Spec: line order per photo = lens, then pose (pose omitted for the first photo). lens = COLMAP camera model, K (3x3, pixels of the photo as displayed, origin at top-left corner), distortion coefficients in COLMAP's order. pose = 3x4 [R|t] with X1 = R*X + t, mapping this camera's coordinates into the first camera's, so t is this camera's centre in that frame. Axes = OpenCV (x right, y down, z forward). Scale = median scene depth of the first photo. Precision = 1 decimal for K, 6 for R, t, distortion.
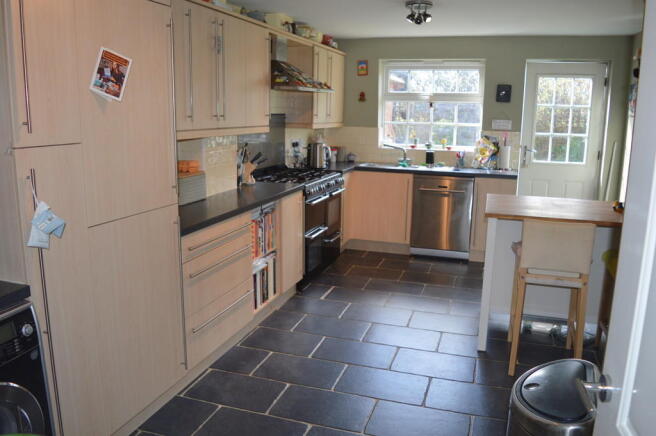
lens RADIAL K [[521.0, 0, 328.0], [0, 521.0, 218.0], [0, 0, 1]] dist [-0.085175, -0.000588]
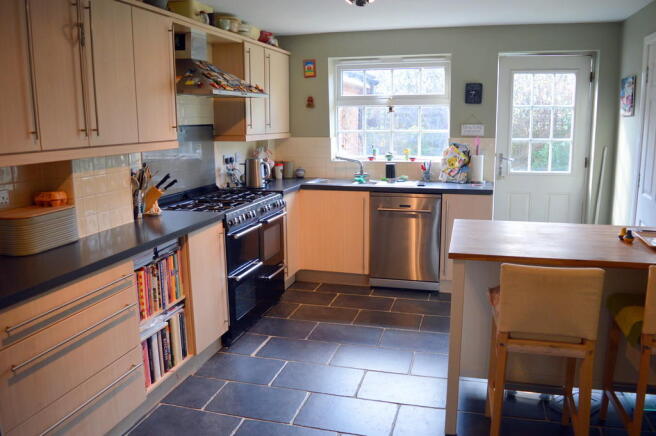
lens RADIAL K [[521.0, 0, 328.0], [0, 521.0, 218.0], [0, 0, 1]] dist [-0.085175, -0.000588]
pose [[0.998821, -0.031133, 0.037244, 0.065422], [0.031780, 0.999352, -0.016902, -0.030540], [-0.036694, 0.018066, 0.999163, 0.165068]]
